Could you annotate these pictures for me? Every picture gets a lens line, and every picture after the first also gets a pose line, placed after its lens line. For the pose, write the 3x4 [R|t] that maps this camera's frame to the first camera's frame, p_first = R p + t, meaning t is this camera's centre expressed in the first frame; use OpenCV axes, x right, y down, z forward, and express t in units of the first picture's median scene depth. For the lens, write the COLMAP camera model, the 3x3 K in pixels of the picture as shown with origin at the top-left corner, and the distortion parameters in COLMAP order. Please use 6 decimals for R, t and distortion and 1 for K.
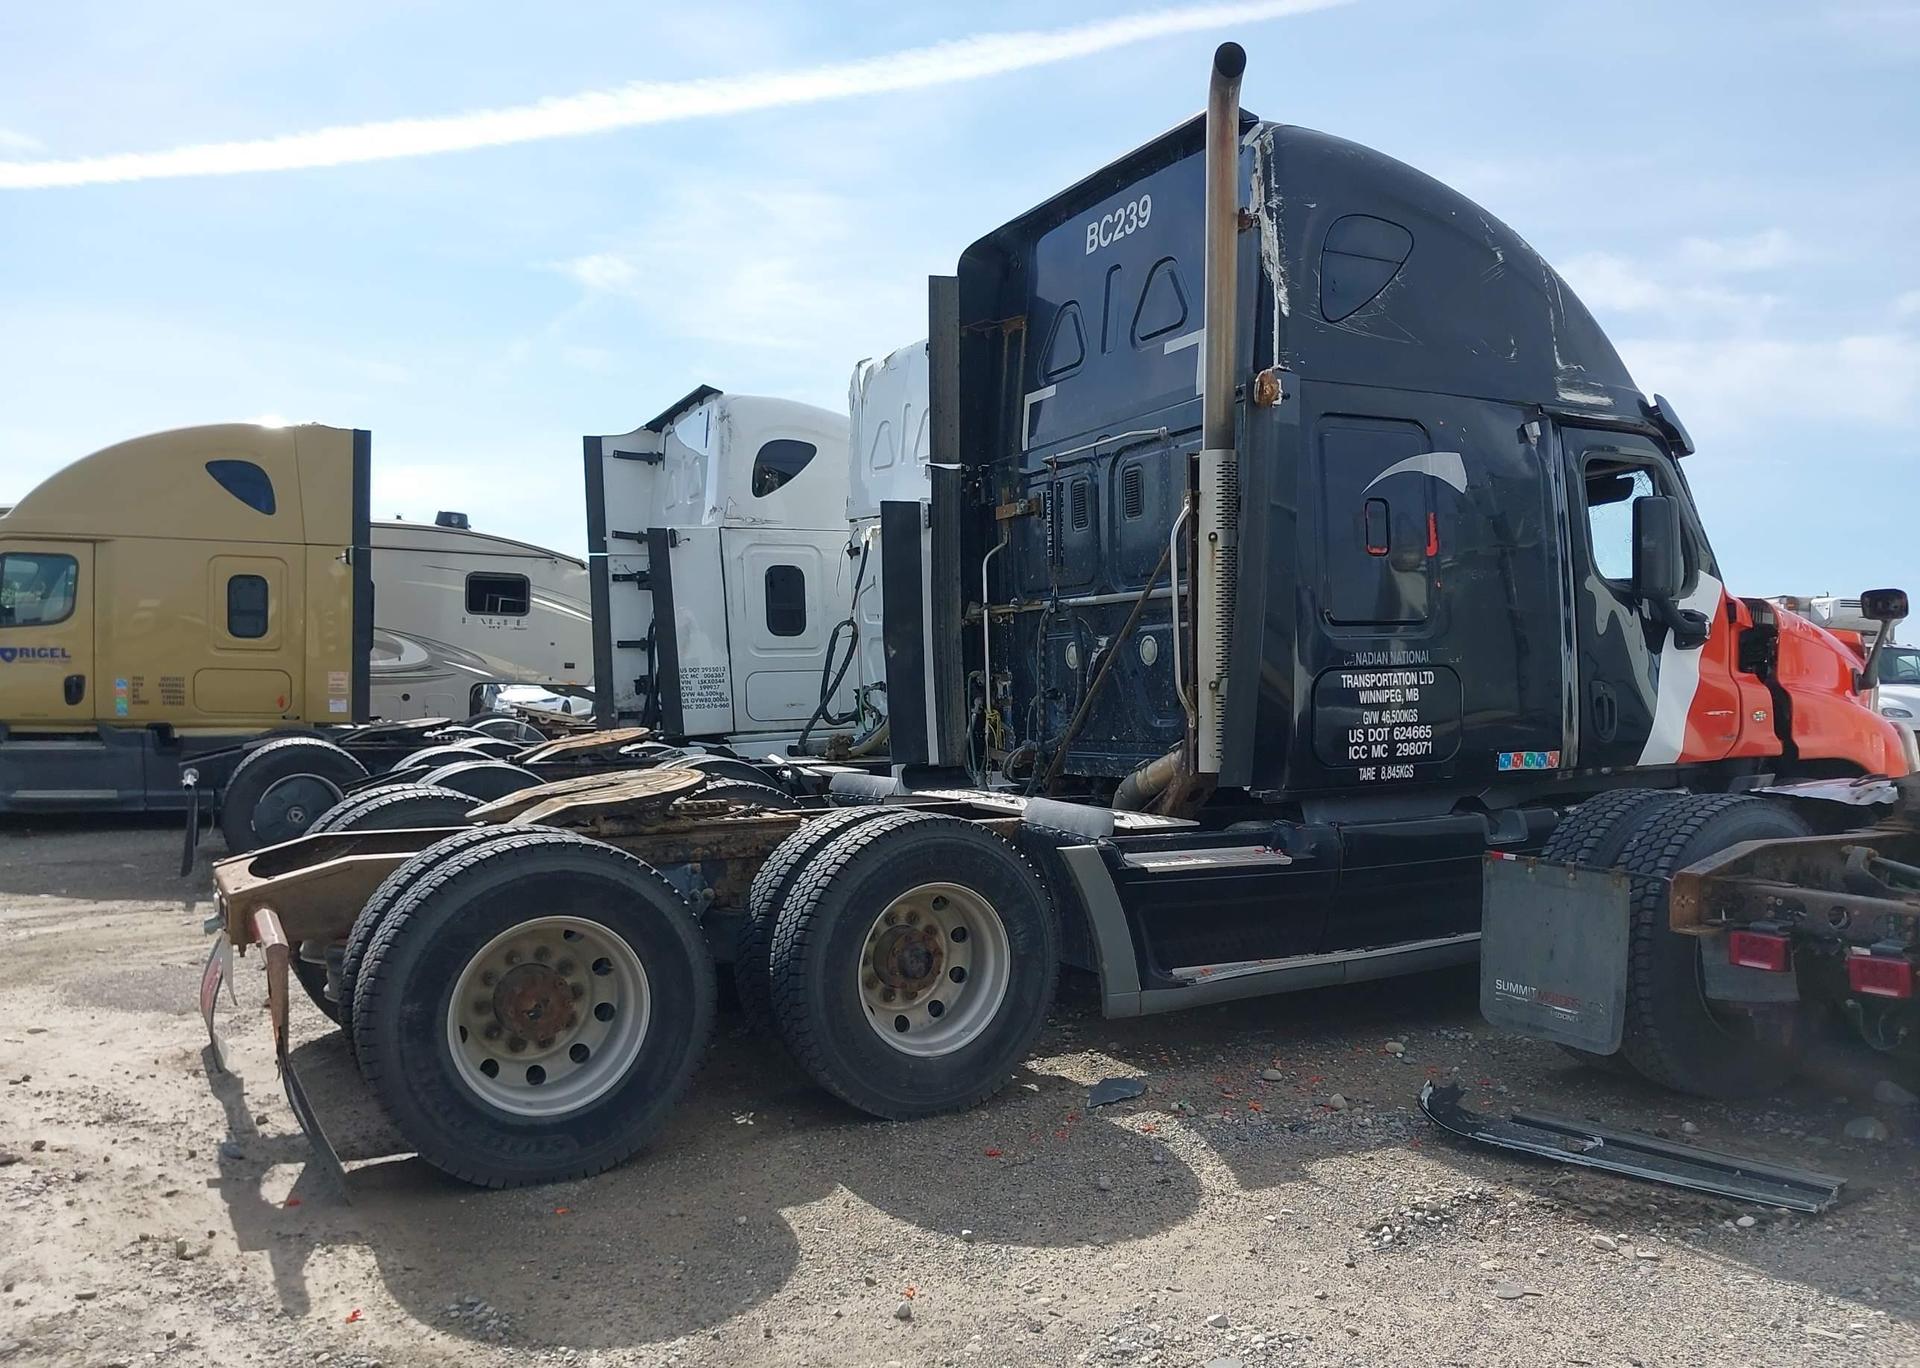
lens RADIAL K [[1459.8, 0, 1001.2], [0, 1459.8, 750.6], [0, 0, 1]] dist [0.091049, -0.198943]
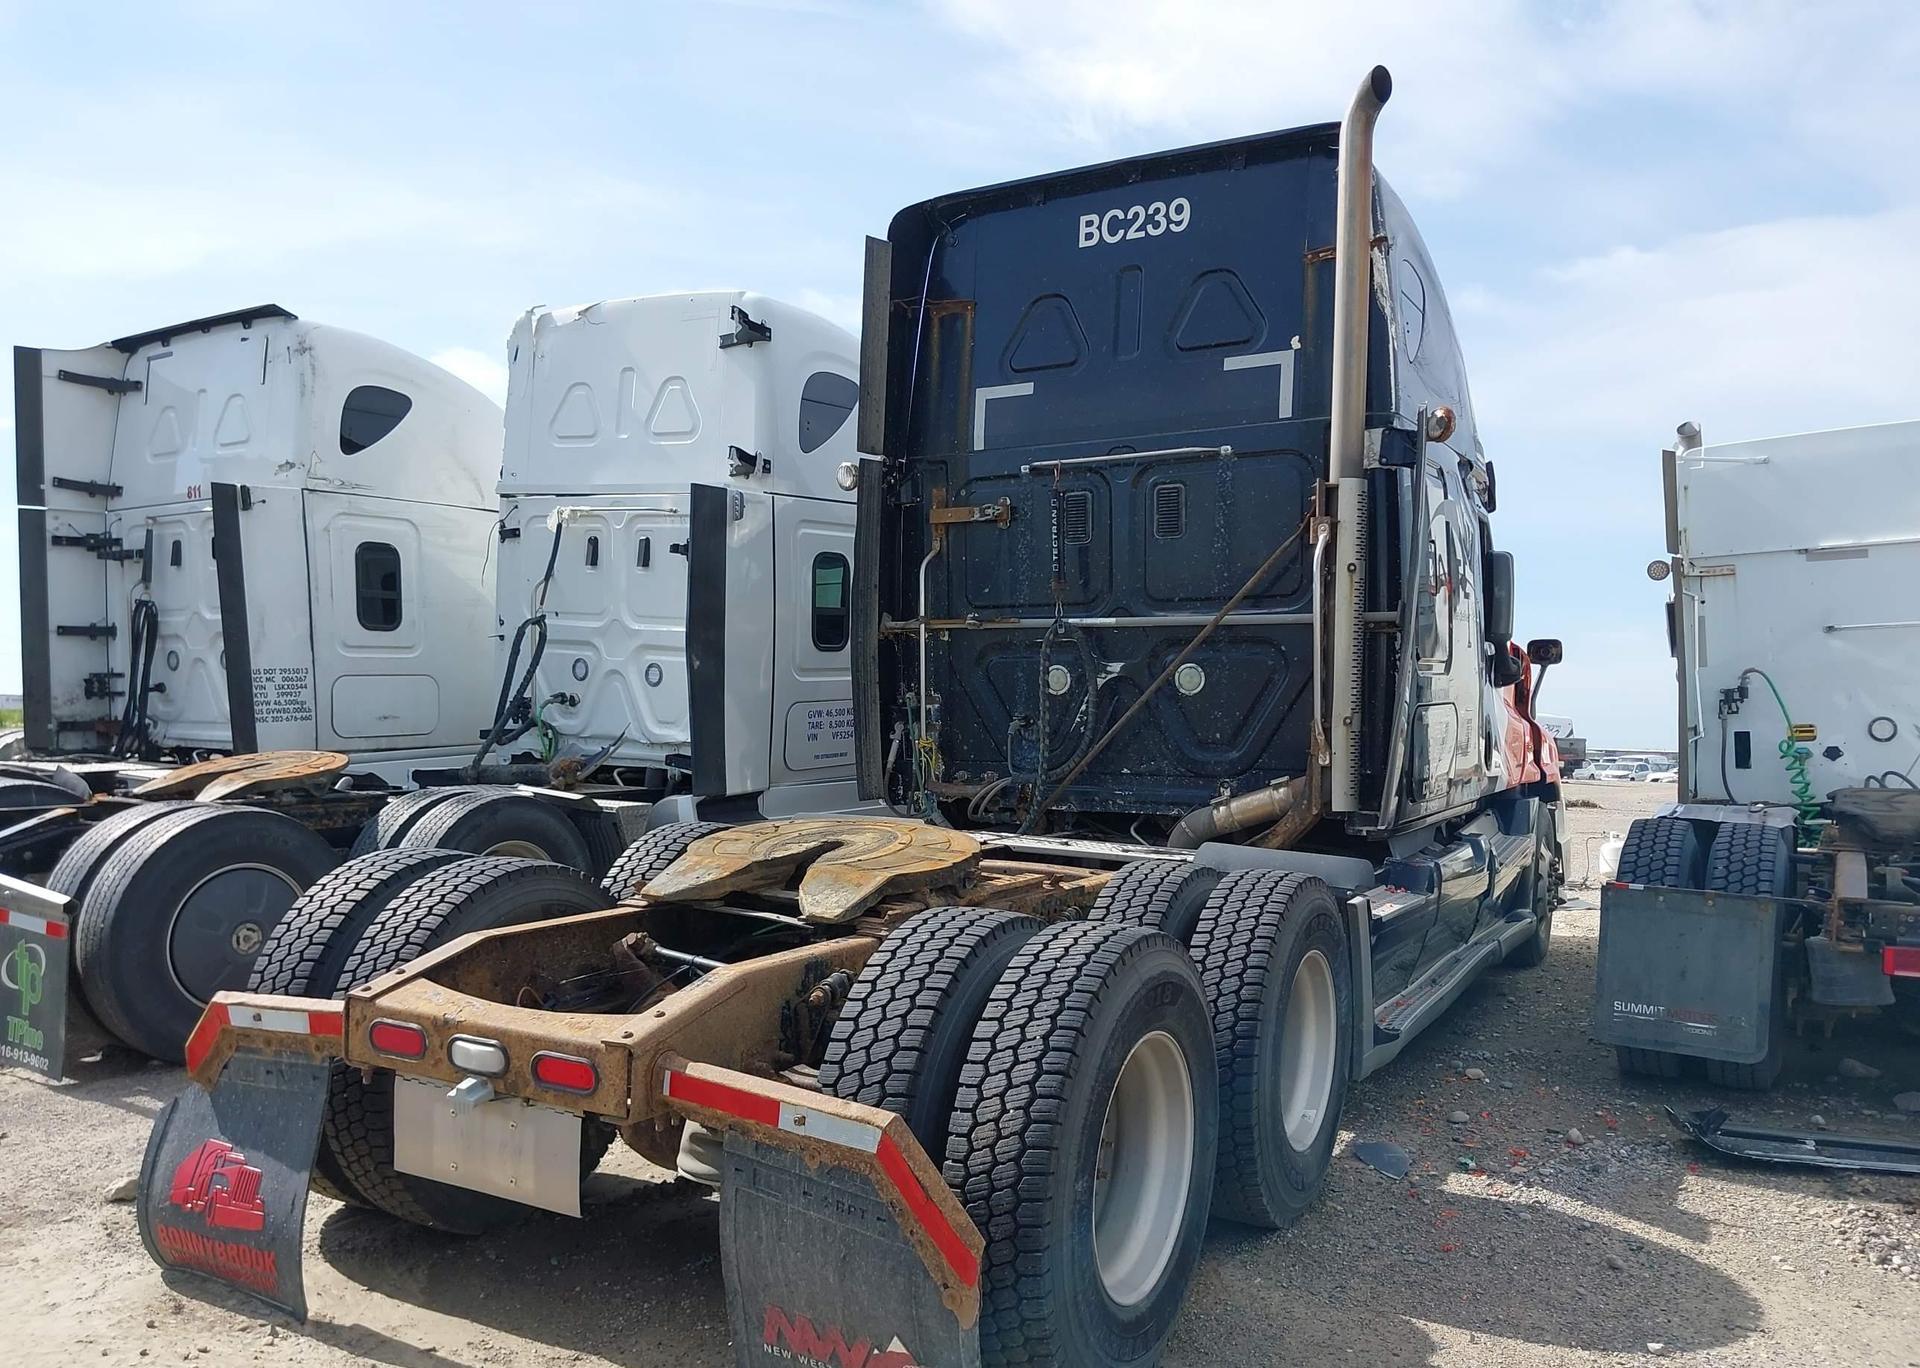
lens RADIAL K [[1458.0, 0, 983.2], [0, 1458.0, 746.2], [0, 0, 1]] dist [0.042961, -0.054630]
pose [[0.860961, 0.002612, 0.508665, -0.501789], [0.000306, 0.999984, -0.005653, -0.020243], [-0.508672, 0.005023, 0.860946, 0.262346]]
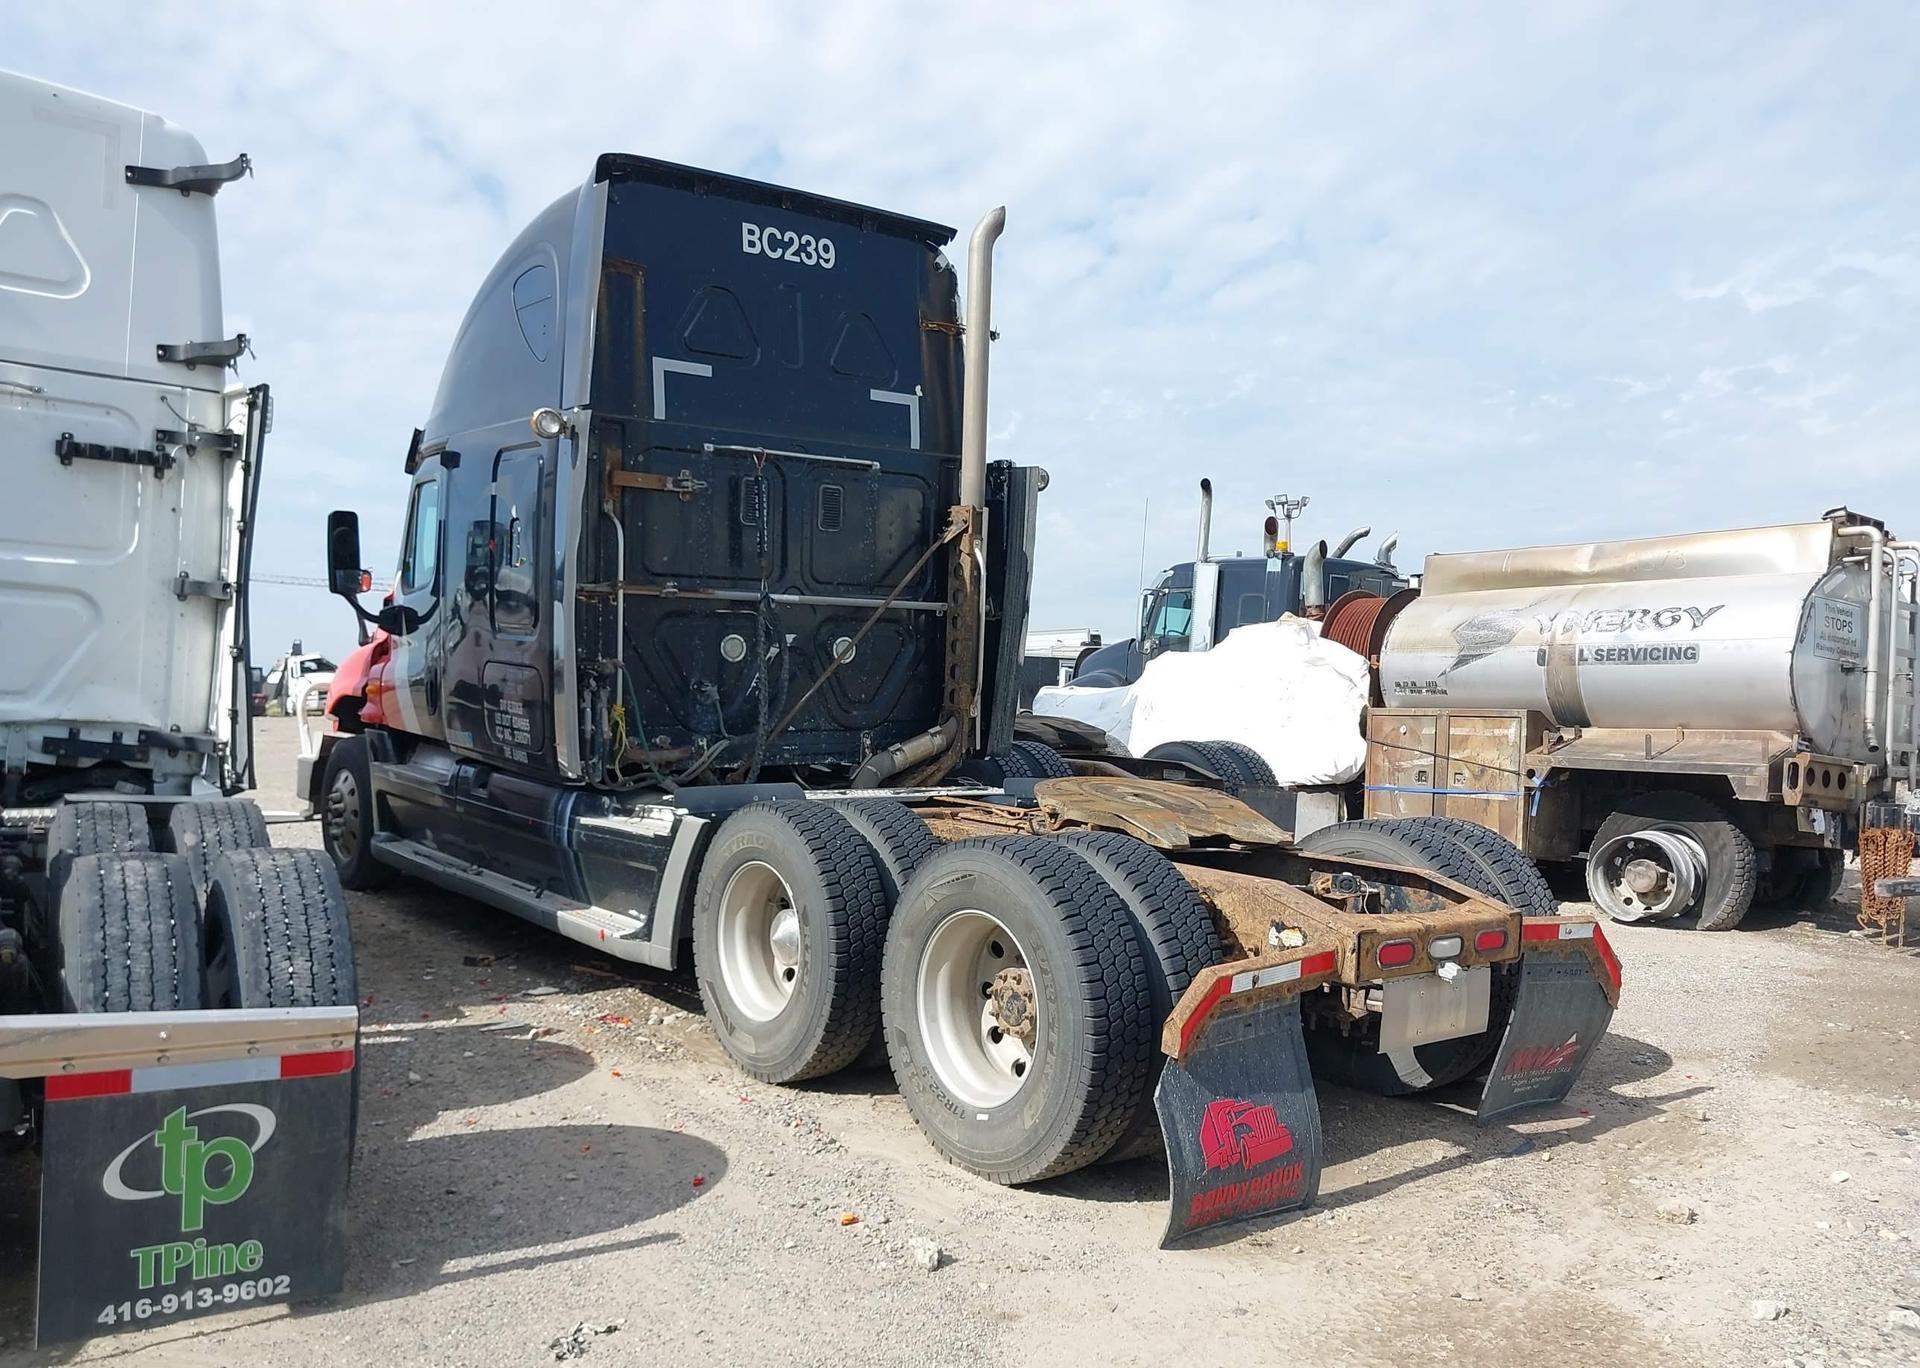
lens RADIAL K [[1444.6, 0, 937.7], [0, 1444.6, 749.9], [0, 0, 1]] dist [0.053153, -0.093141]
pose [[-0.093701, -0.060900, 0.993736, -1.049229], [0.016008, 0.997906, 0.062665, -0.061334], [-0.995472, 0.021780, -0.092530, 1.053077]]
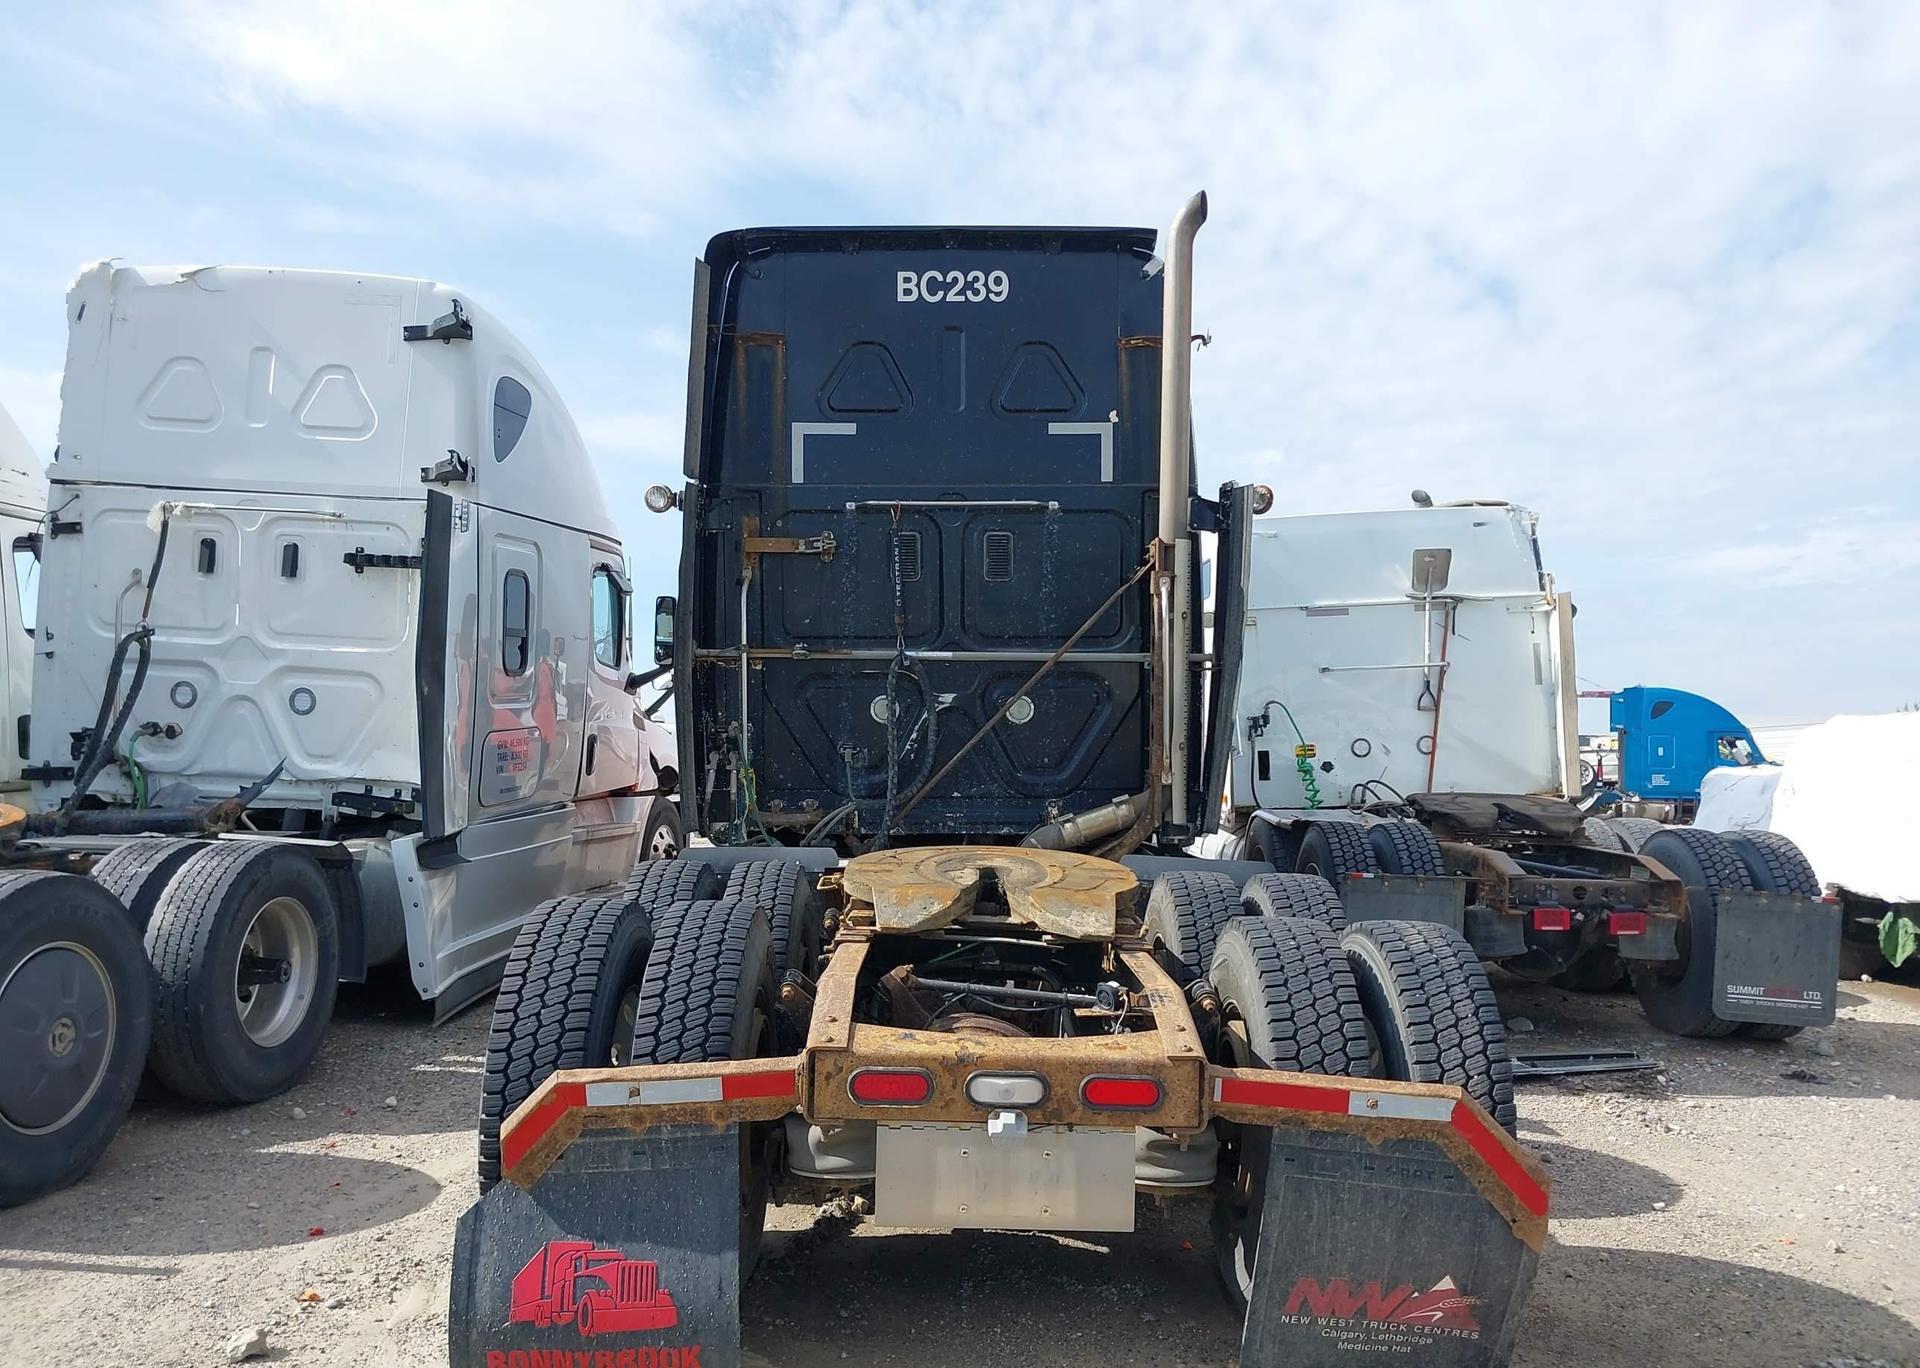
lens RADIAL K [[1434.9, 0, 962.3], [0, 1434.9, 755.5], [0, 0, 1]] dist [0.089695, -0.132709]
pose [[0.507398, -0.003187, 0.861706, -0.814509], [0.022165, 0.999711, -0.009354, -0.027883], [-0.861427, 0.023846, 0.507322, 0.526803]]
